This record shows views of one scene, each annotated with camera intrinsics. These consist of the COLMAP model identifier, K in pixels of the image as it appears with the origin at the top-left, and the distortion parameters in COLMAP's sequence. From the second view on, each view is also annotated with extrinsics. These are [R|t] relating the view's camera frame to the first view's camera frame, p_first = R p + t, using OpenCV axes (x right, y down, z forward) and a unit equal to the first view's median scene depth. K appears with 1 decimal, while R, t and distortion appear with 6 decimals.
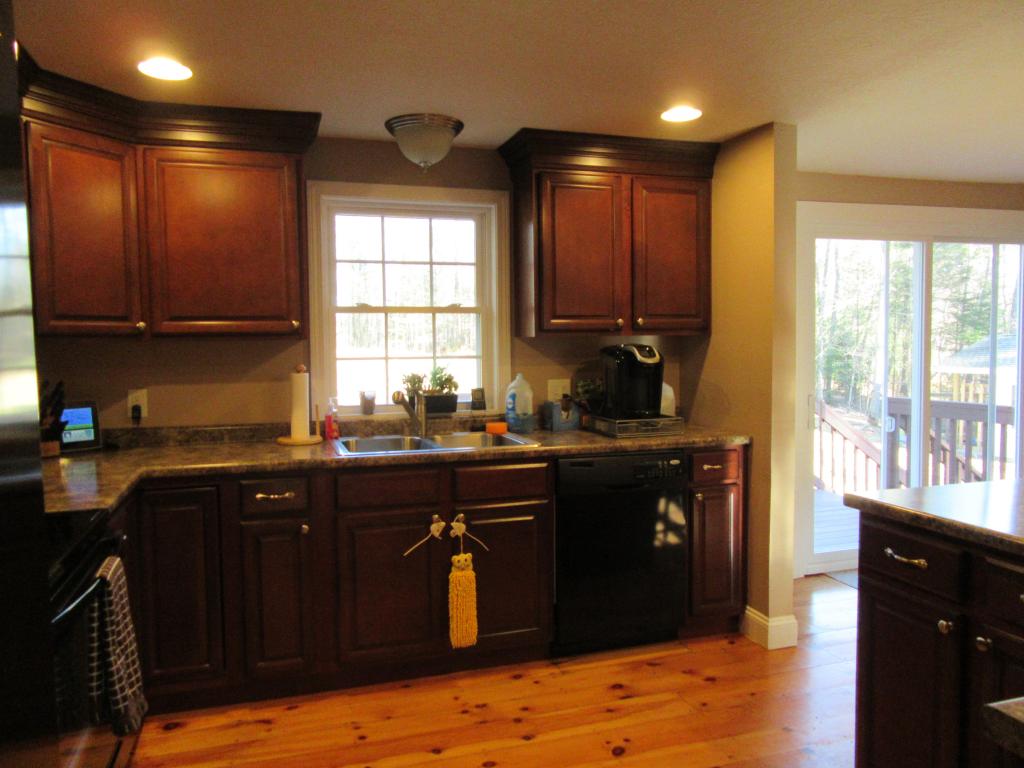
lens RADIAL K [[756.4, 0, 512.4], [0, 756.4, 390.0], [0, 0, 1]] dist [-0.005194, 0.003037]
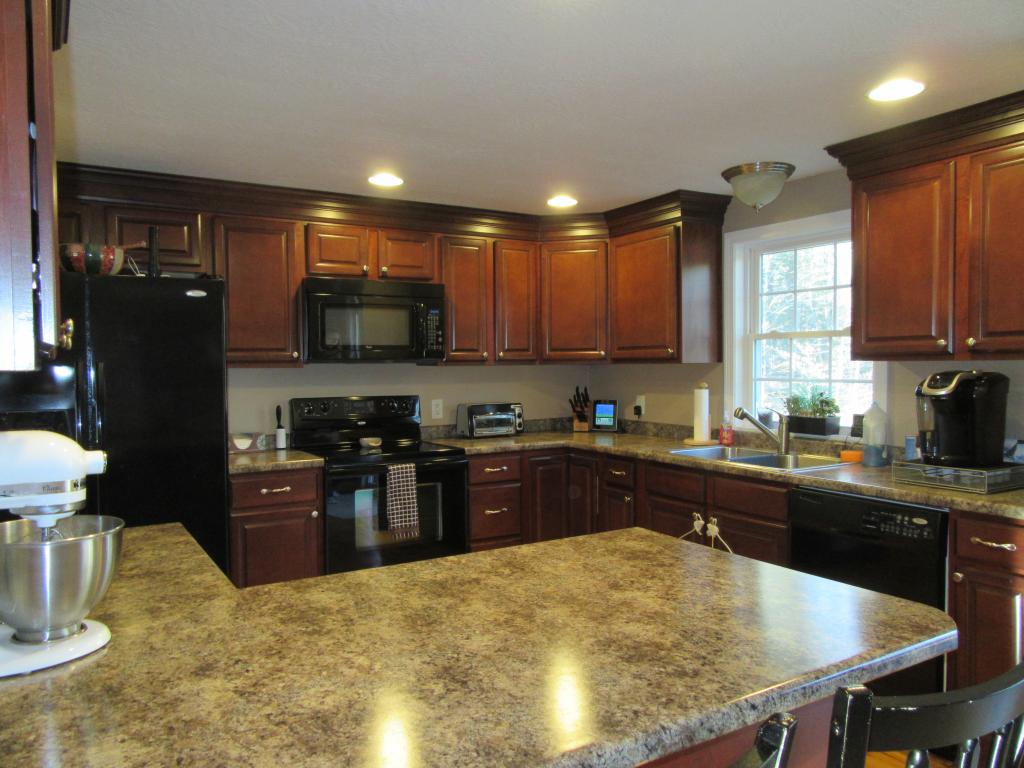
lens RADIAL K [[756.4, 0, 514.1], [0, 756.4, 380.6], [0, 0, 1]] dist [-0.005194, 0.003037]
pose [[0.248618, 0.032767, -0.968047, 0.874441], [-0.057140, 0.998183, 0.019112, -0.042919], [0.966915, 0.050563, 0.250039, 0.381730]]
